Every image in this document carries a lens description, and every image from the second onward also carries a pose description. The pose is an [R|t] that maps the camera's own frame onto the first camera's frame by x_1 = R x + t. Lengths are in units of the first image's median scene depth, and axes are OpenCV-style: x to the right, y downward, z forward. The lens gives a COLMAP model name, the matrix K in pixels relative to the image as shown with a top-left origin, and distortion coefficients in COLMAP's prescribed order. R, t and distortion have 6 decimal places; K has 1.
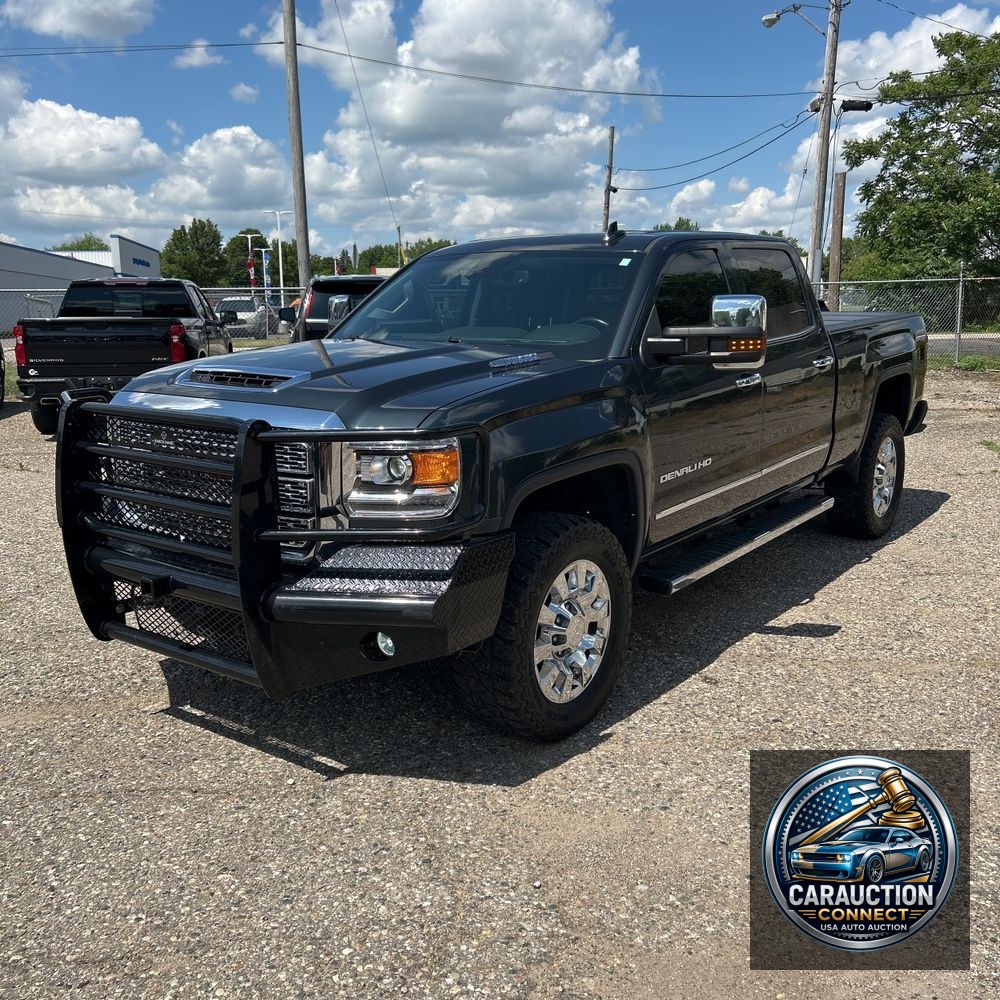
lens RADIAL K [[1013.3, 0, 493.3], [0, 1013.3, 482.6], [0, 0, 1]] dist [0.010164, 0.000000]
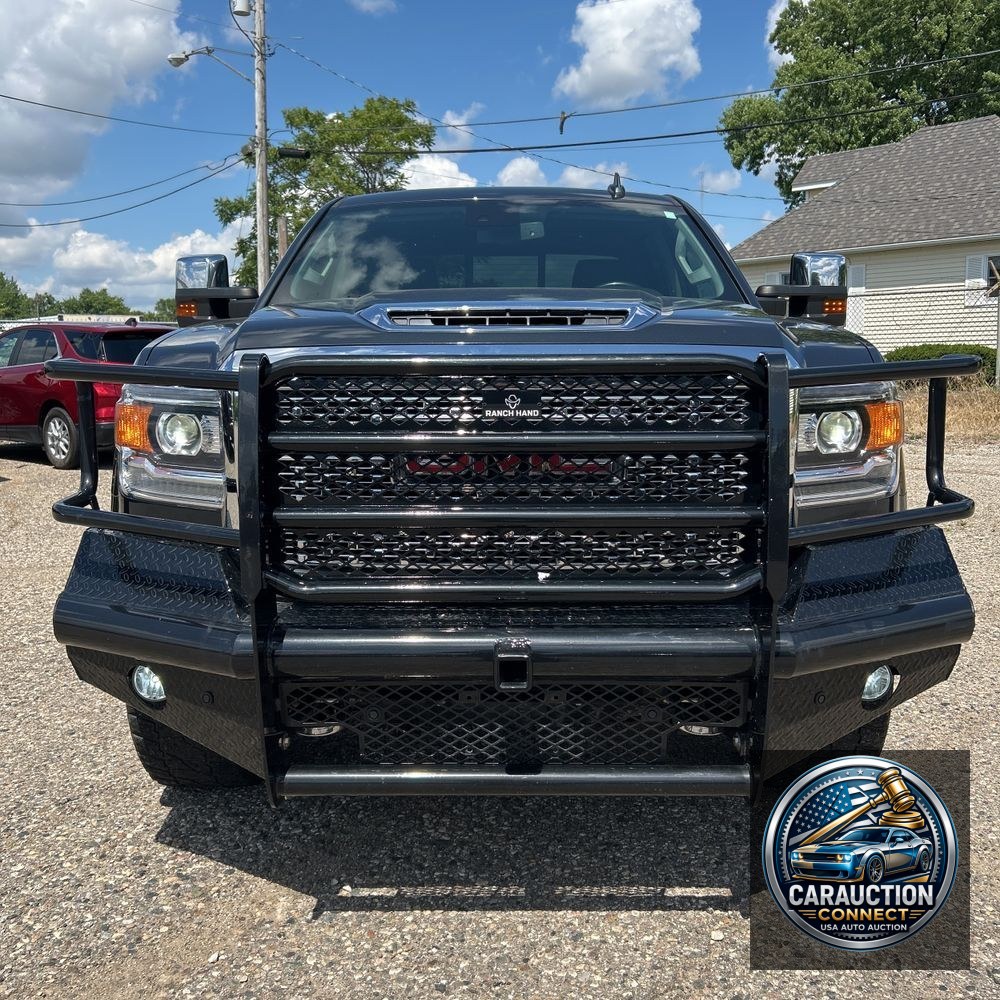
lens RADIAL K [[1013.3, 0, 502.7], [0, 1013.3, 498.4], [0, 0, 1]] dist [0.010164, 0.000000]
pose [[0.809701, -0.085163, 0.580630, -0.600359], [0.109659, 0.993944, -0.007136, 0.010083], [-0.576505, 0.069449, 0.814137, 0.495603]]
